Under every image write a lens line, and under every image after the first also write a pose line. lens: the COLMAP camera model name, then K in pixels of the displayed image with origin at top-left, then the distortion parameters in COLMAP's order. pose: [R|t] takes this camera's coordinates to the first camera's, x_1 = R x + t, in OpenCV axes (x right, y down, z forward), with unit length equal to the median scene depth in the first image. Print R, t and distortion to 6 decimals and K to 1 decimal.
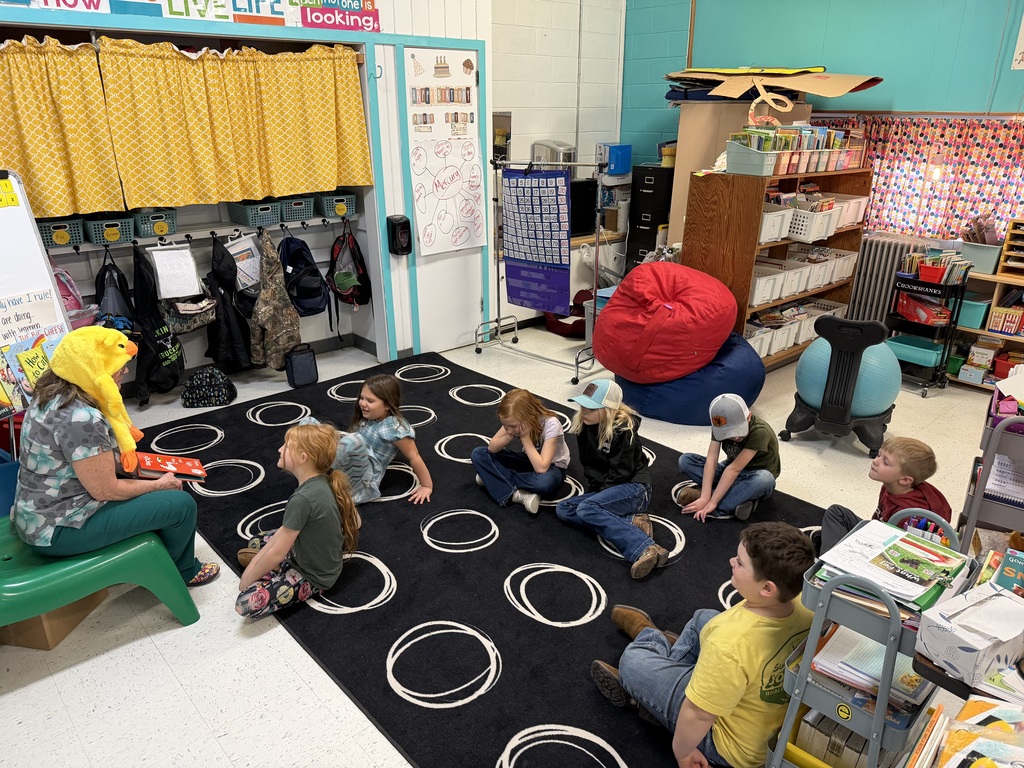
lens RADIAL K [[710.6, 0, 512.0], [0, 710.6, 384.0], [0, 0, 1]] dist [-0.000619, -0.025406]
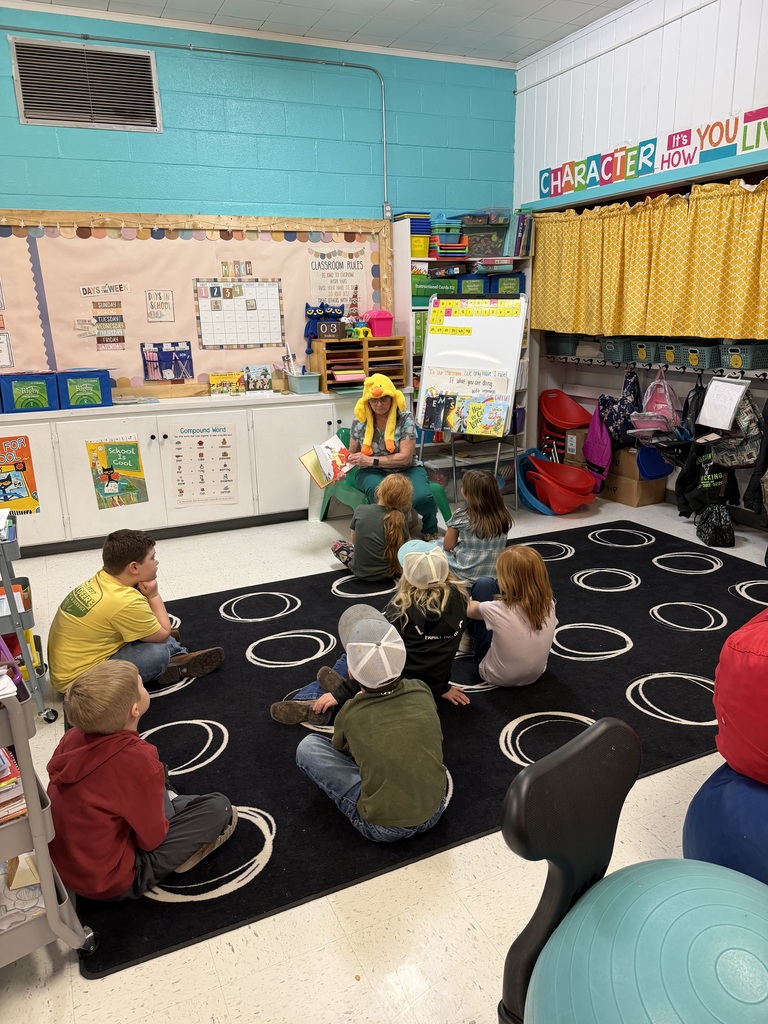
lens RADIAL K [[711.0, 0, 378.7], [0, 711.0, 513.0], [0, 0, 1]] dist [0.005218, -0.030440]
pose [[-0.312275, 0.267173, -0.911649, 0.784121], [-0.309597, 0.878627, 0.363544, -0.284625], [0.898128, 0.395769, -0.191657, 0.971499]]
